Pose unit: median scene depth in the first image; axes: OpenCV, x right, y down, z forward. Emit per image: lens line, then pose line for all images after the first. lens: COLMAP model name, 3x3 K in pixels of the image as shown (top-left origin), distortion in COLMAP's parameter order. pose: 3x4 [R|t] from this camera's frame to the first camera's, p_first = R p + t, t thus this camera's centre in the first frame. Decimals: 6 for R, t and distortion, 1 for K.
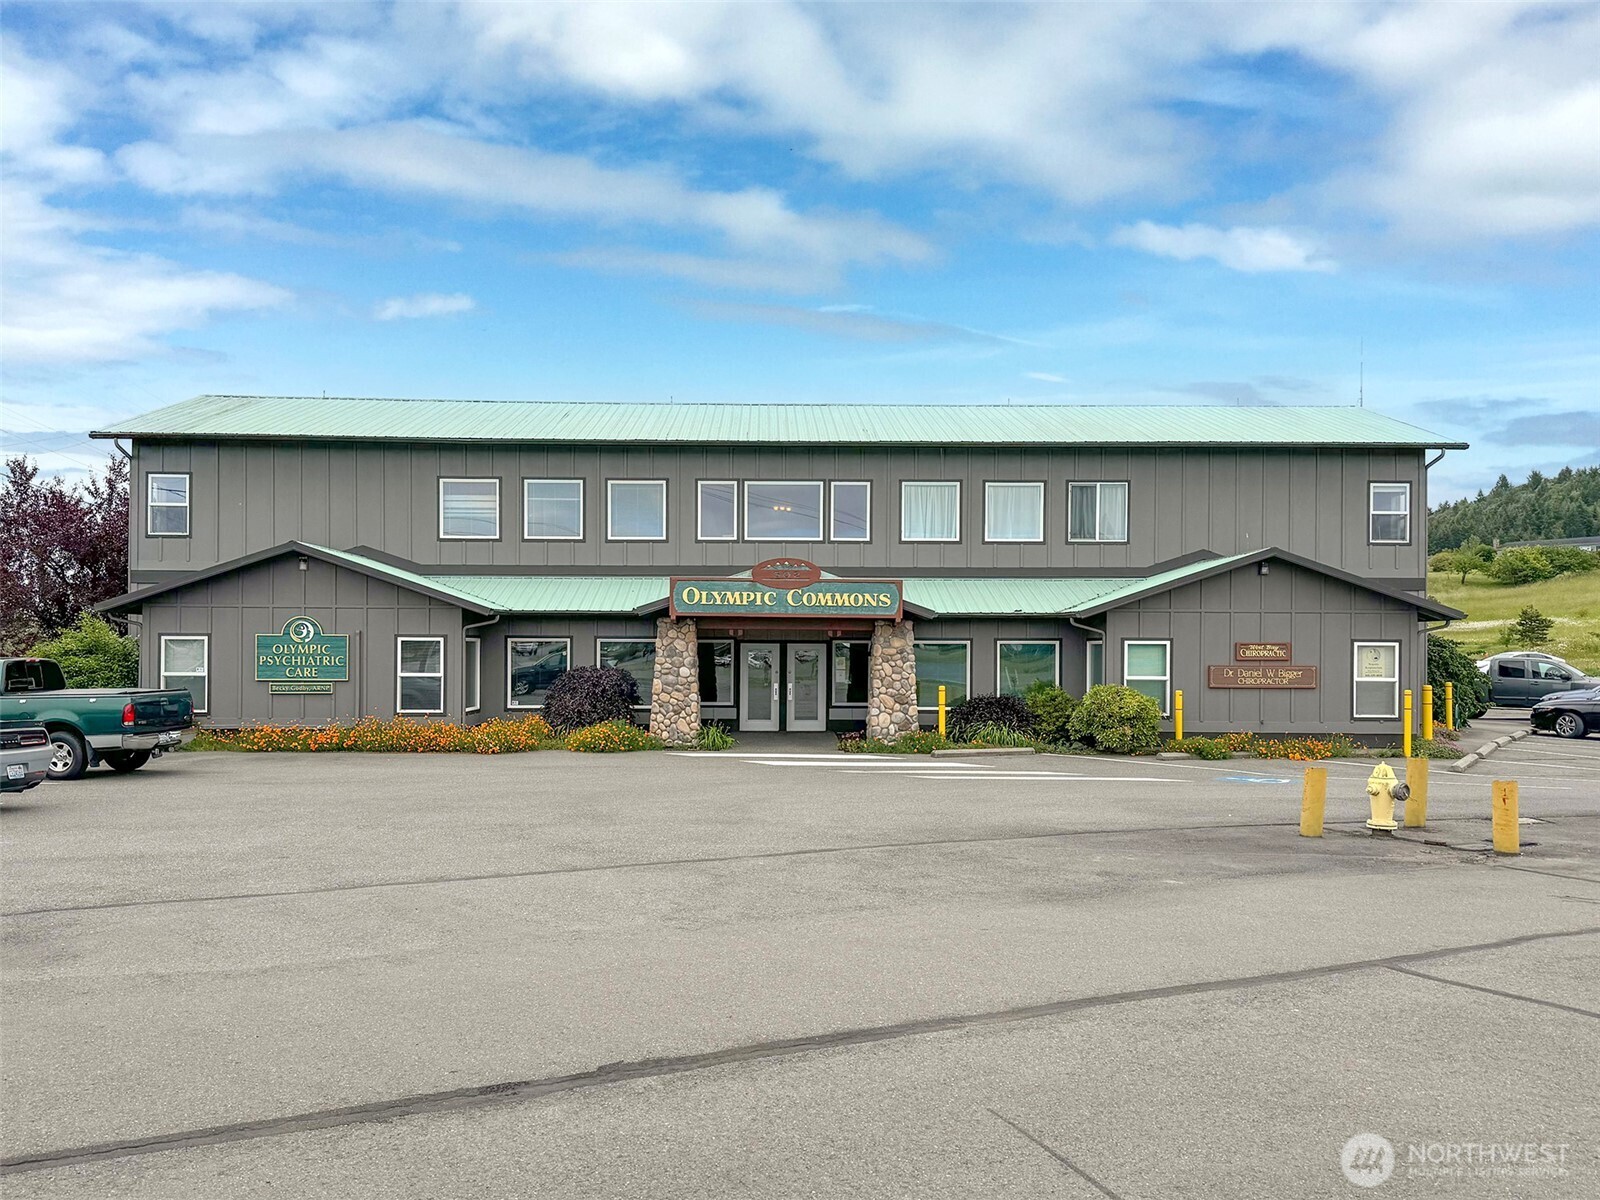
lens RADIAL K [[1131.4, 0, 800.0], [0, 1131.4, 600.0], [0, 0, 1]] dist [-0.000052, 0.000037]
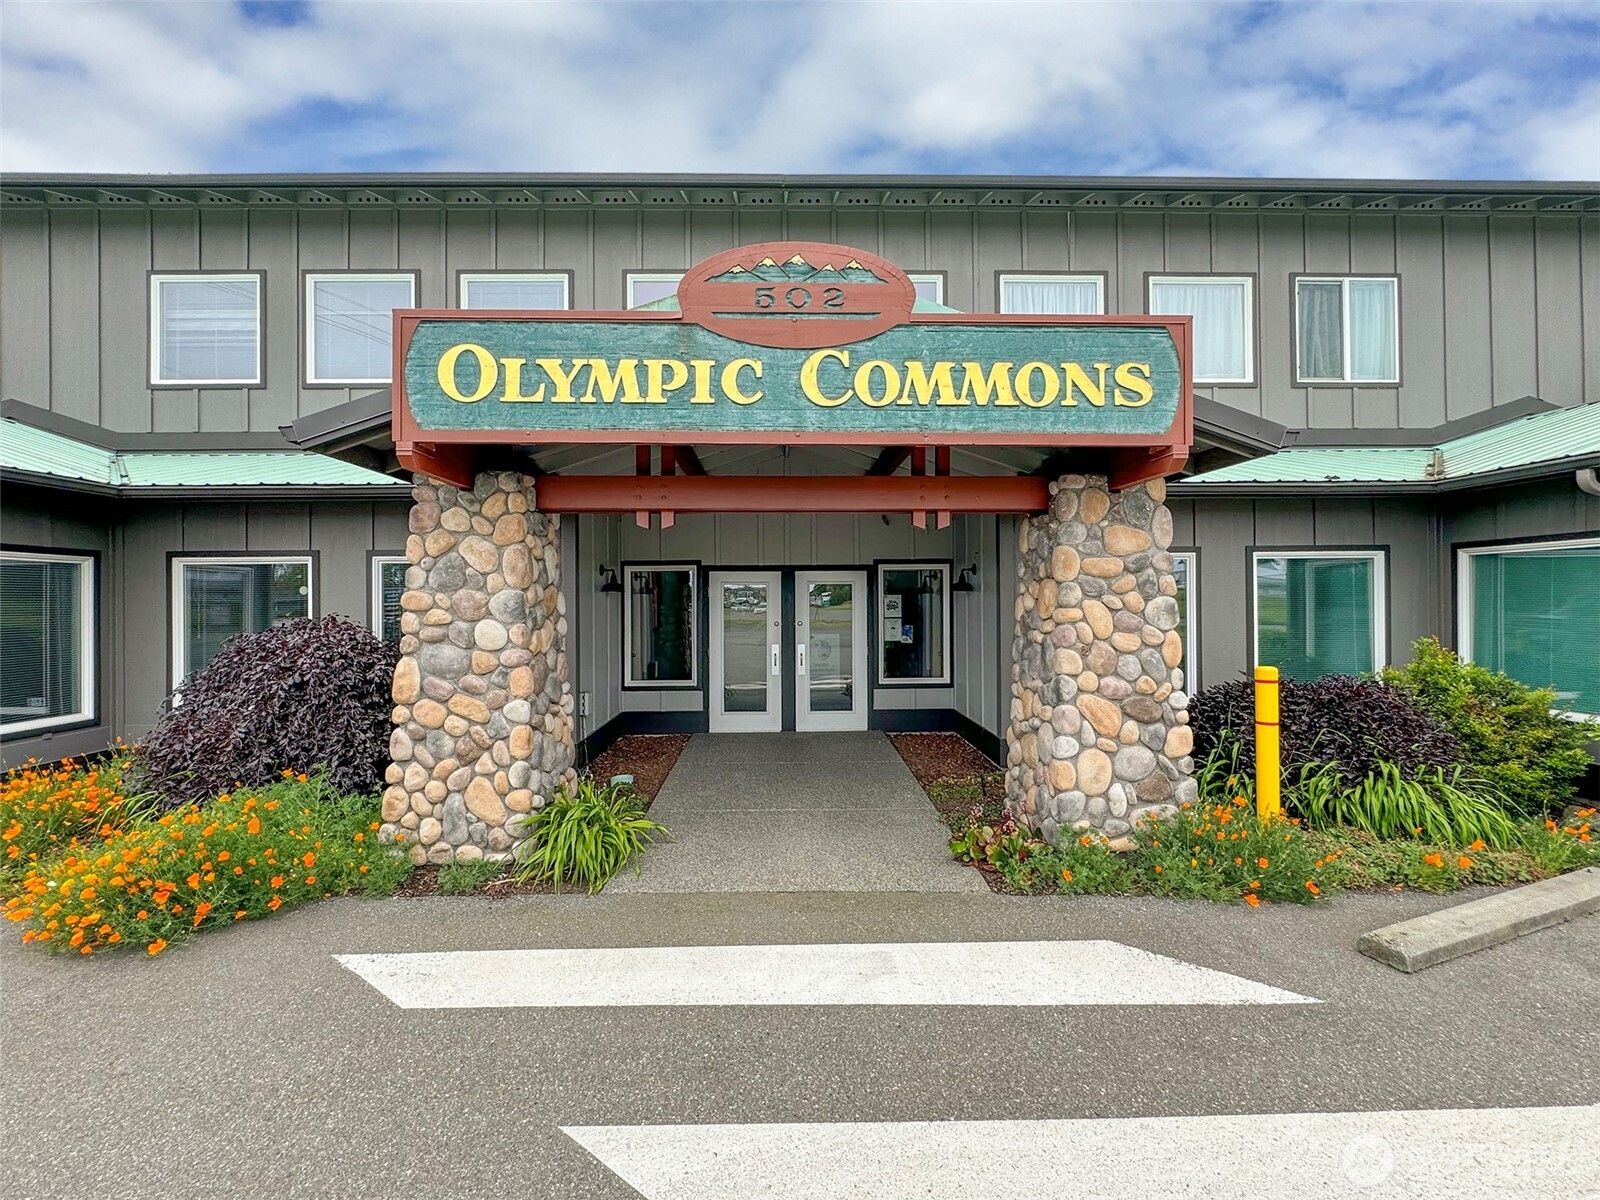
lens RADIAL K [[662.1, 0, 804.4], [0, 662.1, 591.4], [0, 0, 1]] dist [-0.000464, -0.000214]
pose [[0.999852, -0.011762, 0.012590, -0.012891], [0.011396, 0.999521, 0.028777, 0.046442], [-0.012922, -0.028629, 0.999507, 0.806052]]
